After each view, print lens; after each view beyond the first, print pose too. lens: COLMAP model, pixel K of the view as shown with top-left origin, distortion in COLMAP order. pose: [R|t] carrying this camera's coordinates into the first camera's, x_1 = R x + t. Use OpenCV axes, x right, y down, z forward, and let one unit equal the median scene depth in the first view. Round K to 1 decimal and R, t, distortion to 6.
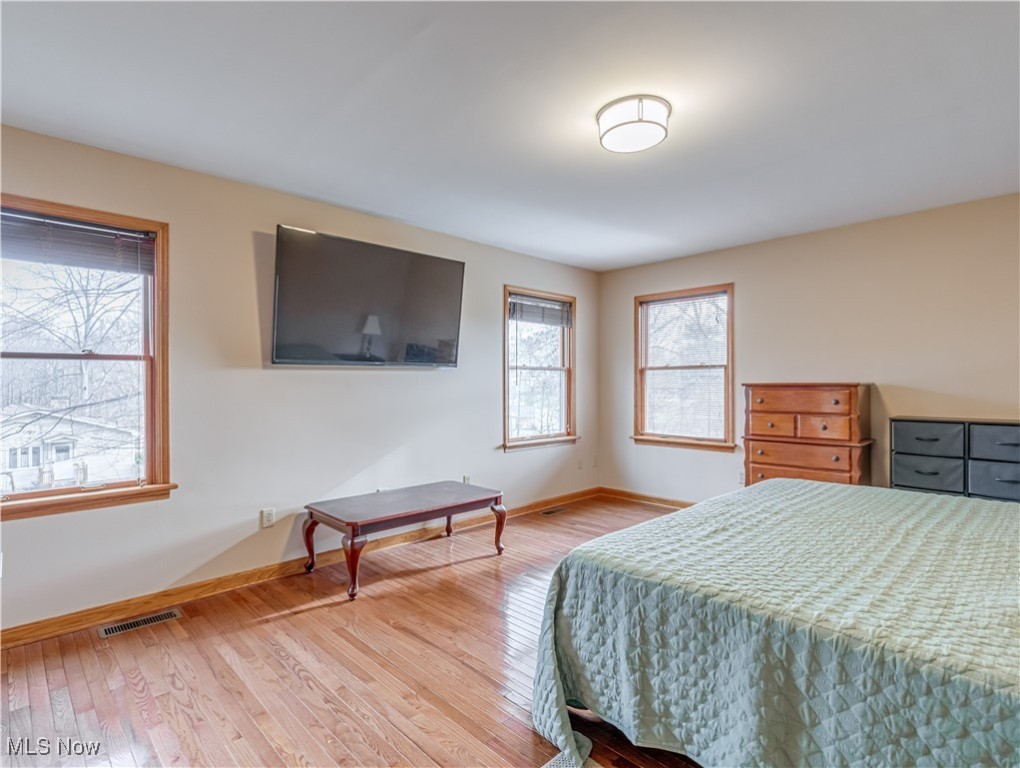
lens RADIAL K [[523.4, 0, 509.0], [0, 523.4, 378.2], [0, 0, 1]] dist [0.000063, -0.000915]
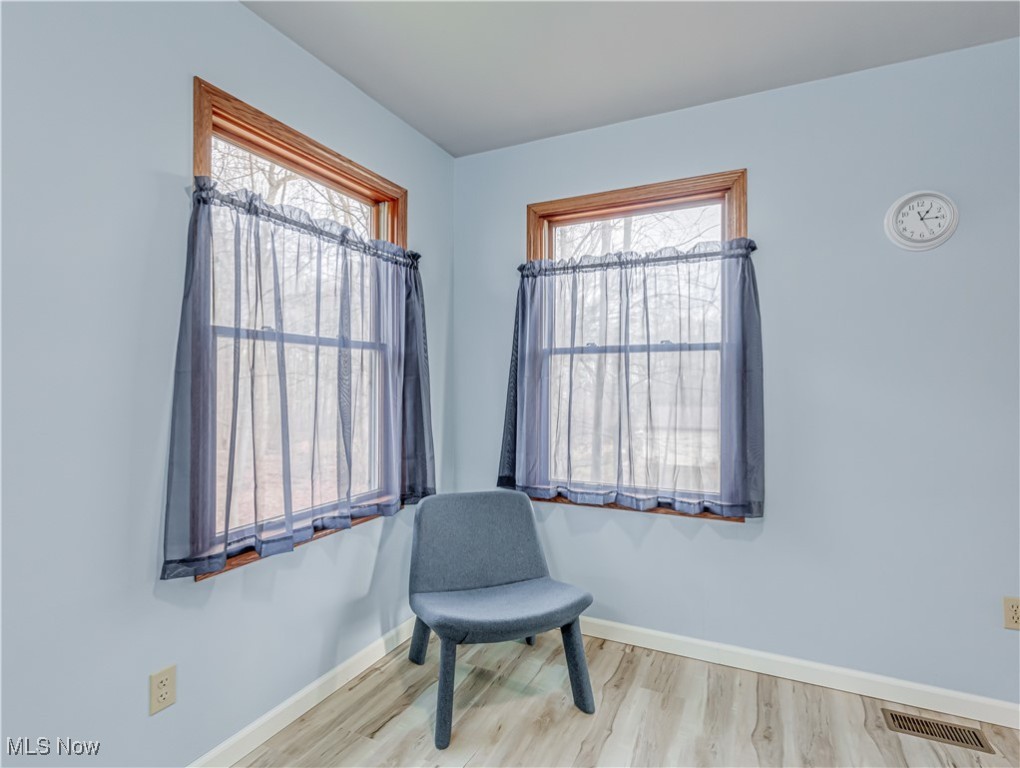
lens RADIAL K [[523.4, 0, 511.8], [0, 523.4, 386.9], [0, 0, 1]] dist [0.000063, -0.000915]
pose [[0.937115, 0.010732, 0.348855, 0.072667], [-0.008621, 0.999934, -0.007602, 0.022831], [-0.348914, 0.004117, 0.937146, 0.698944]]
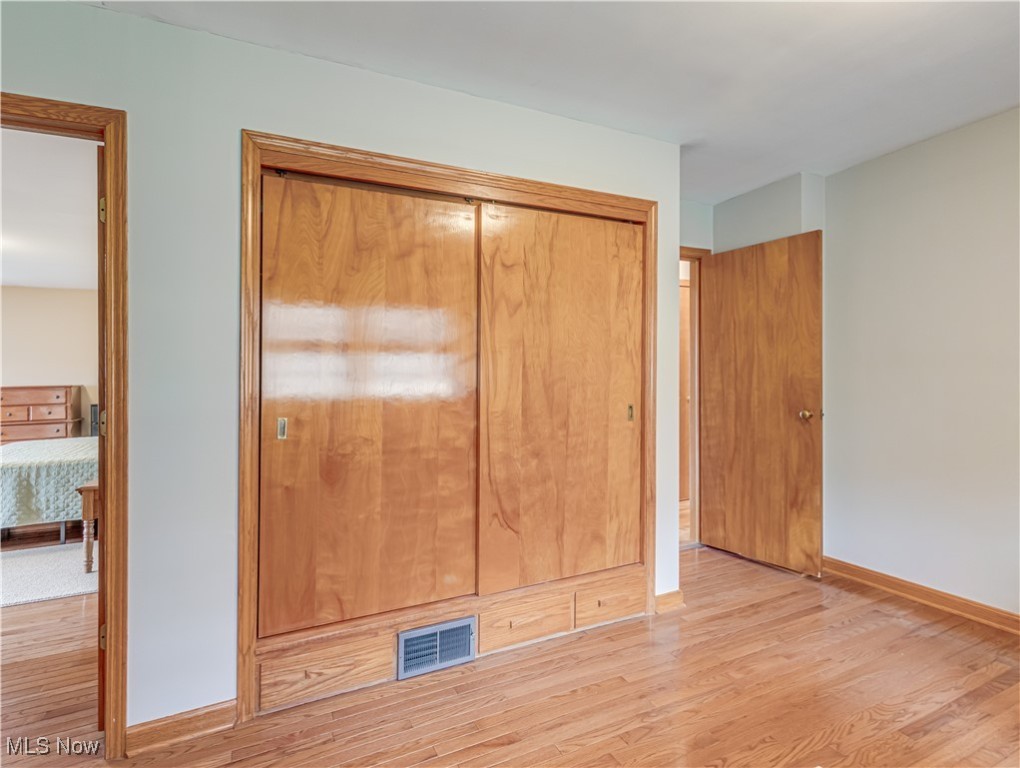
lens RADIAL K [[523.4, 0, 507.0], [0, 523.4, 374.9], [0, 0, 1]] dist [0.000063, -0.000915]
pose [[0.318548, 0.006556, 0.947884, -0.497952], [0.001268, 0.999972, -0.007343, -0.010317], [-0.947906, 0.003541, 0.318531, -0.887035]]
